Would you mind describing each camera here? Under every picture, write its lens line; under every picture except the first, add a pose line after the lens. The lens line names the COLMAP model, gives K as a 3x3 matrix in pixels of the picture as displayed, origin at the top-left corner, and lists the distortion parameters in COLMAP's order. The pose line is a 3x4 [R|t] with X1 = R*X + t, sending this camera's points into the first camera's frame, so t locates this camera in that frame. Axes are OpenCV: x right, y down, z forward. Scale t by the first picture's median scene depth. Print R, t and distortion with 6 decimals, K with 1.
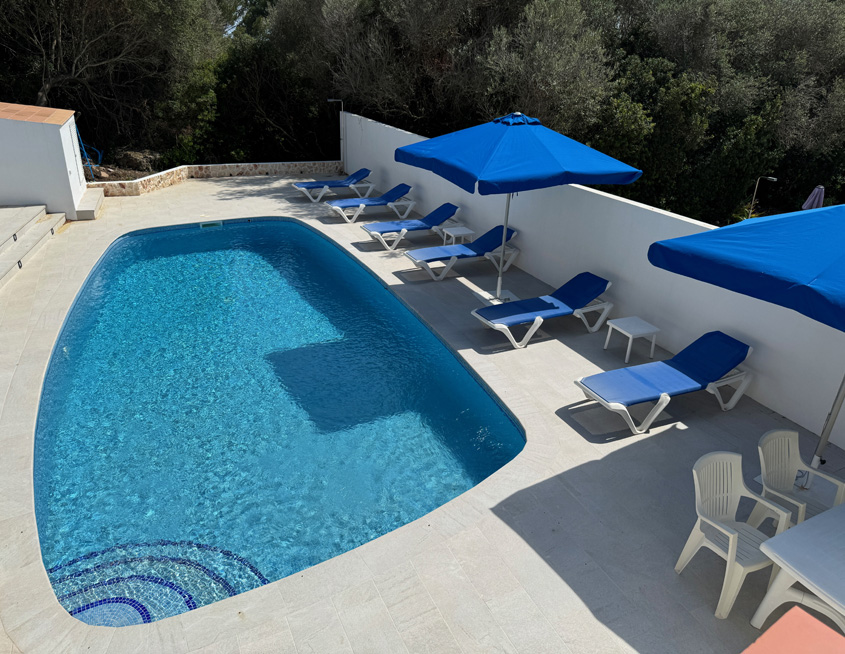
lens RADIAL K [[626.6, 0, 447.5], [0, 626.6, 289.4], [0, 0, 1]] dist [-0.002870, 0.000240]
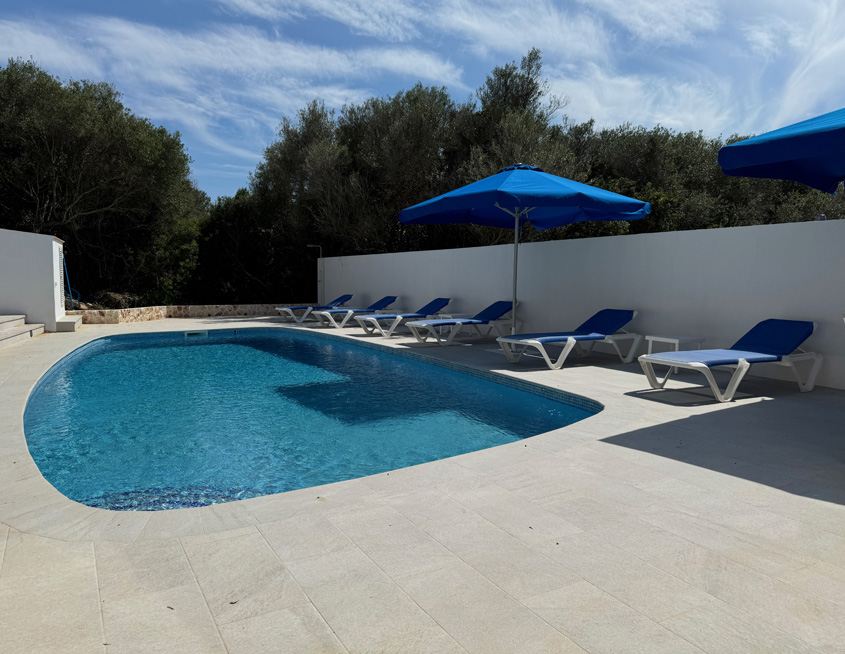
lens RADIAL K [[617.9, 0, 421.2], [0, 617.9, 276.5], [0, 0, 1]] dist [0.004745, -0.004193]
pose [[0.998154, -0.042373, 0.043500, -0.062479], [0.054799, 0.937183, -0.344506, 0.145299], [-0.026170, 0.346254, 0.937776, 0.061221]]
